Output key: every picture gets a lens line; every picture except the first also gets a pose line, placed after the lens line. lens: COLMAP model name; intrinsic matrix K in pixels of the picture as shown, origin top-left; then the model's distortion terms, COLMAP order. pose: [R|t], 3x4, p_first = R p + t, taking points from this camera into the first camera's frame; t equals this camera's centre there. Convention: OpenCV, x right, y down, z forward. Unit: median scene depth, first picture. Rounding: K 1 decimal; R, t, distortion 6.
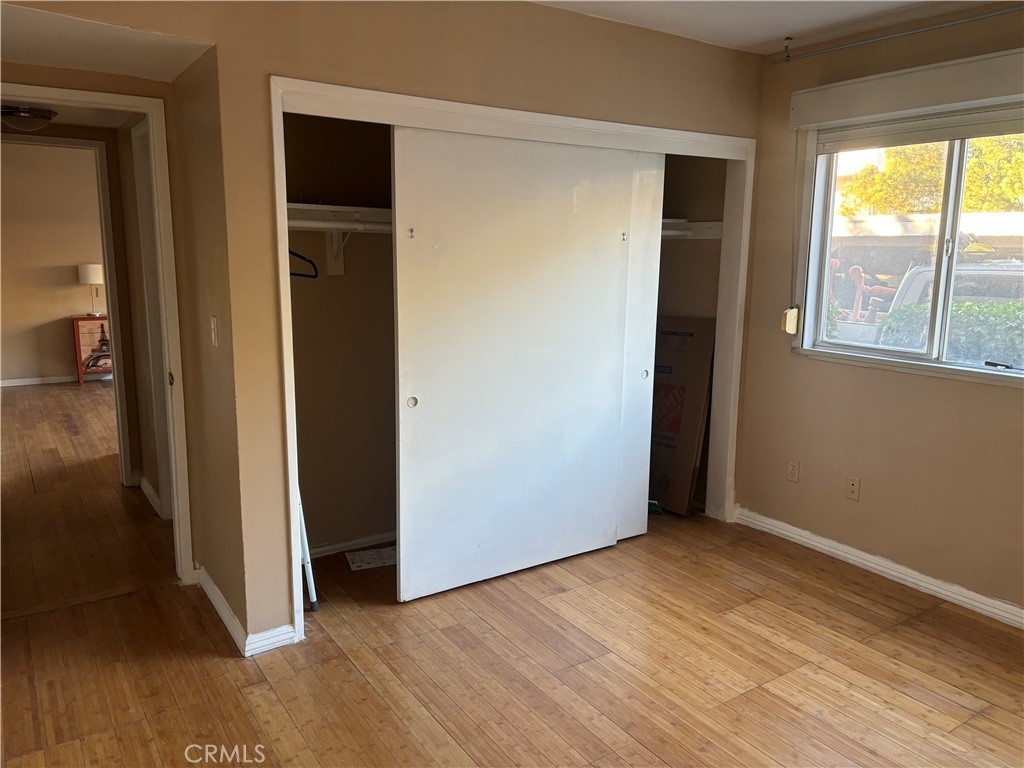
lens RADIAL K [[779.8, 0, 514.2], [0, 779.8, 381.7], [0, 0, 1]] dist [0.046510, -0.047065]
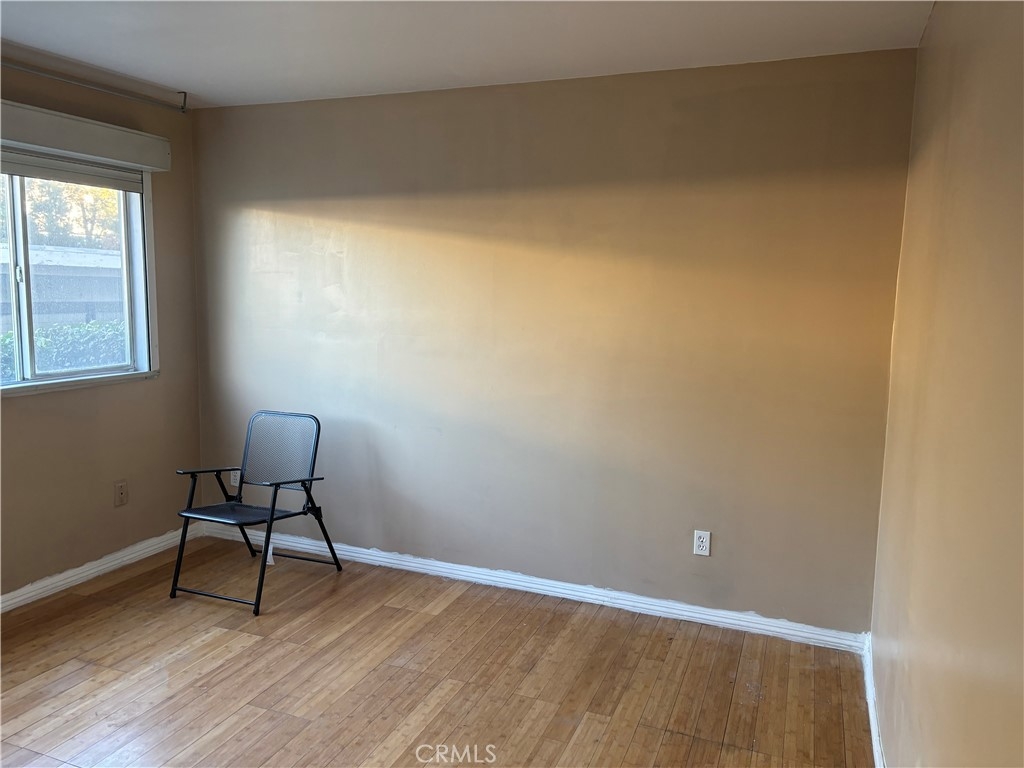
lens RADIAL K [[779.8, 0, 512.4], [0, 779.8, 386.8], [0, 0, 1]] dist [0.046510, -0.047065]
pose [[-0.571849, -0.126179, 0.810597, -0.477849], [0.118688, 0.964979, 0.233941, -0.129031], [-0.811728, 0.229987, -0.536846, 0.707947]]
